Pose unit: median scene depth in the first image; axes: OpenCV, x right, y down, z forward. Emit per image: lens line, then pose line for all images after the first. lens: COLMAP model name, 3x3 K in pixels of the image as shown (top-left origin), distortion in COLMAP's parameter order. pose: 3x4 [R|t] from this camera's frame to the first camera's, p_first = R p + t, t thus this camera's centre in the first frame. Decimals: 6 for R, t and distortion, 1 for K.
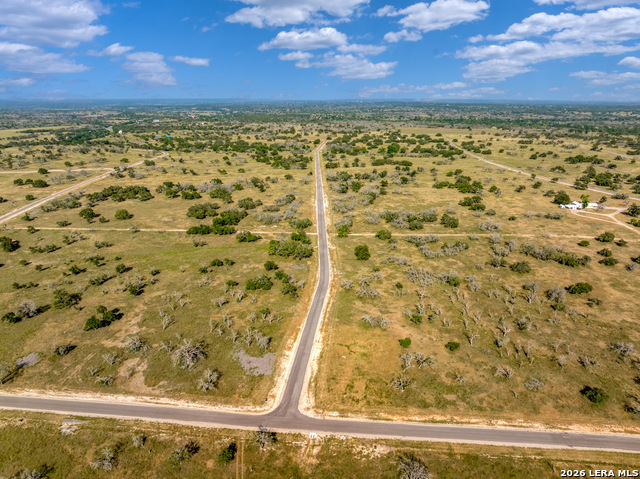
lens RADIAL K [[451.6, 0, 323.5], [0, 451.6, 235.1], [0, 0, 1]] dist [-0.037156, -0.001550]
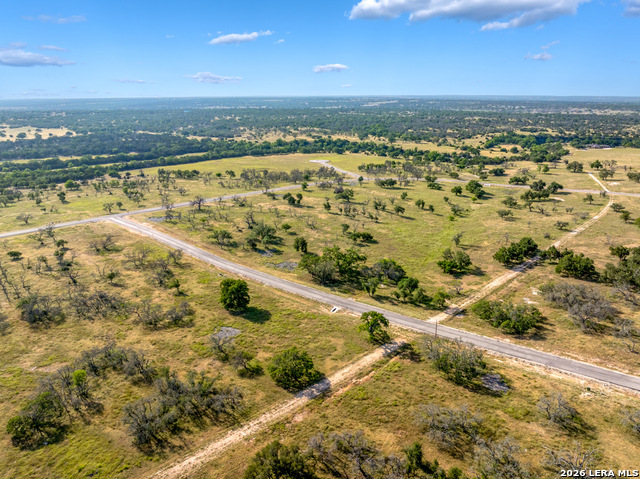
lens RADIAL K [[451.6, 0, 323.5], [0, 451.6, 235.1], [0, 0, 1]] dist [-0.037156, -0.001550]
pose [[-0.604748, 0.238809, -0.759770, 0.412545], [-0.230538, 0.860651, 0.454018, -0.286637], [0.762320, 0.449722, -0.465422, 1.321295]]
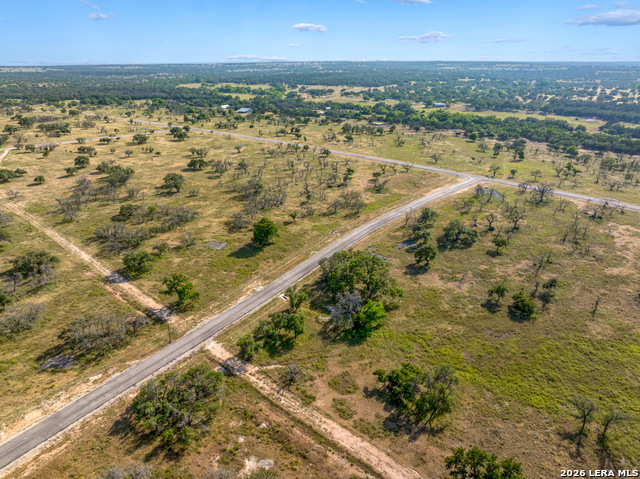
lens RADIAL K [[451.6, 0, 323.5], [0, 451.6, 235.1], [0, 0, 1]] dist [-0.037156, -0.001550]
pose [[-0.829771, -0.201260, 0.520552, -0.293689], [0.167722, 0.799677, 0.576530, -0.295006], [-0.532306, 0.565696, -0.629793, 1.366489]]
